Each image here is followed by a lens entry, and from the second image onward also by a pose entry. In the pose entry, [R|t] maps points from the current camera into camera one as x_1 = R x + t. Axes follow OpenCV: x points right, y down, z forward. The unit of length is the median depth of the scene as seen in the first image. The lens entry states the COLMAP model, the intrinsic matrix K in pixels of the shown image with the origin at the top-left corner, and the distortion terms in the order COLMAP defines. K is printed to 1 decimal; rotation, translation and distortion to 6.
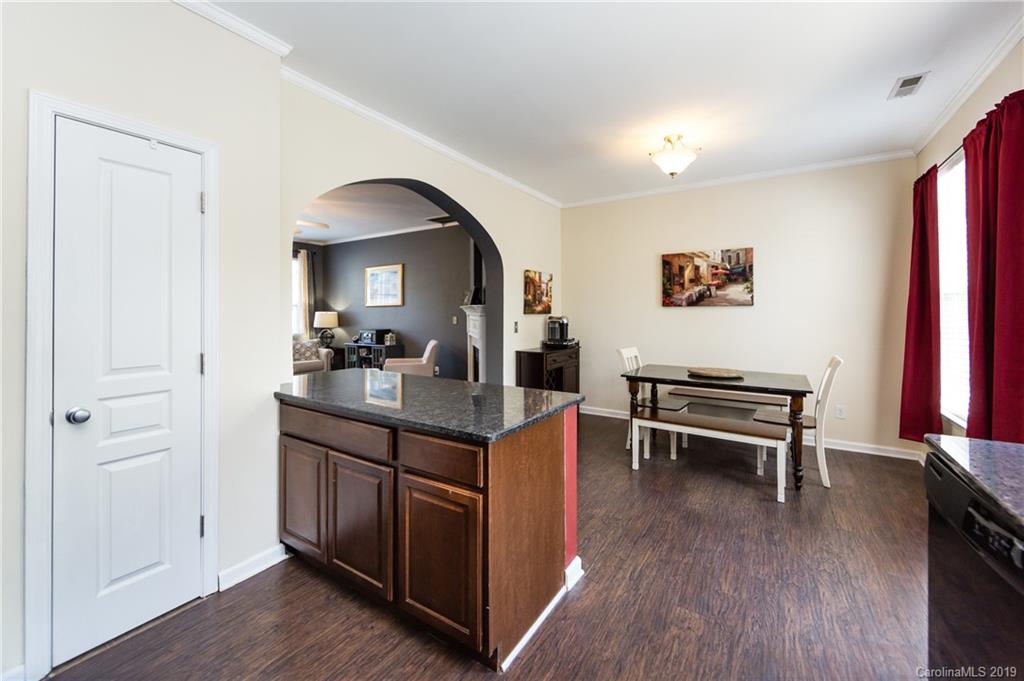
lens RADIAL K [[405.4, 0, 514.2], [0, 405.4, 311.3], [0, 0, 1]] dist [-0.000724, -0.000293]
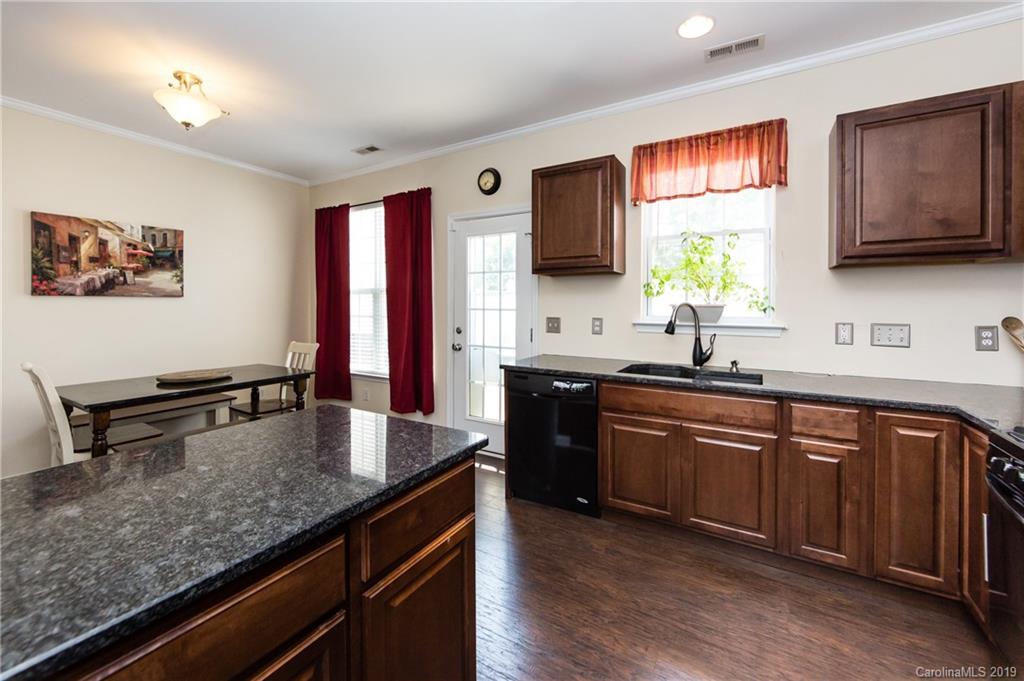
lens RADIAL K [[405.4, 0, 522.6], [0, 405.4, 308.8], [0, 0, 1]] dist [-0.000724, -0.000293]
pose [[-0.038517, -0.009446, 0.999213, -0.300424], [-0.004665, 0.999946, 0.009273, -0.000167], [-0.999247, -0.004304, -0.038559, 0.289592]]
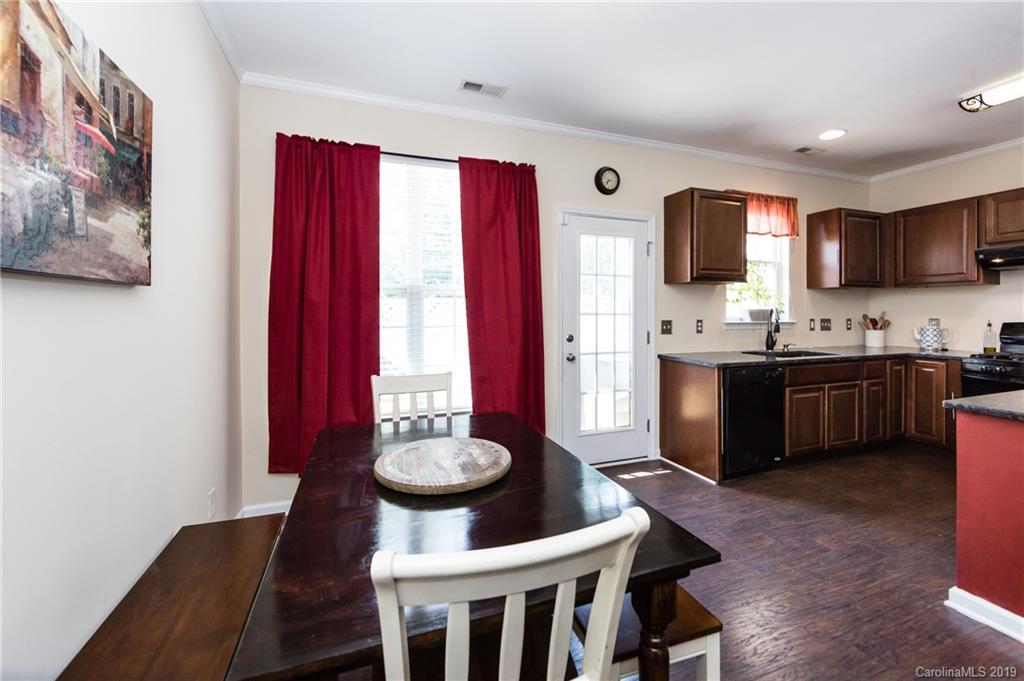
lens RADIAL K [[405.4, 0, 503.8], [0, 405.4, 311.2], [0, 0, 1]] dist [-0.000724, -0.000293]
pose [[-0.786466, -0.000717, 0.617634, 0.172573], [-0.001434, 0.999999, -0.000664, 0.004787], [-0.617632, -0.001408, -0.786466, 1.031705]]
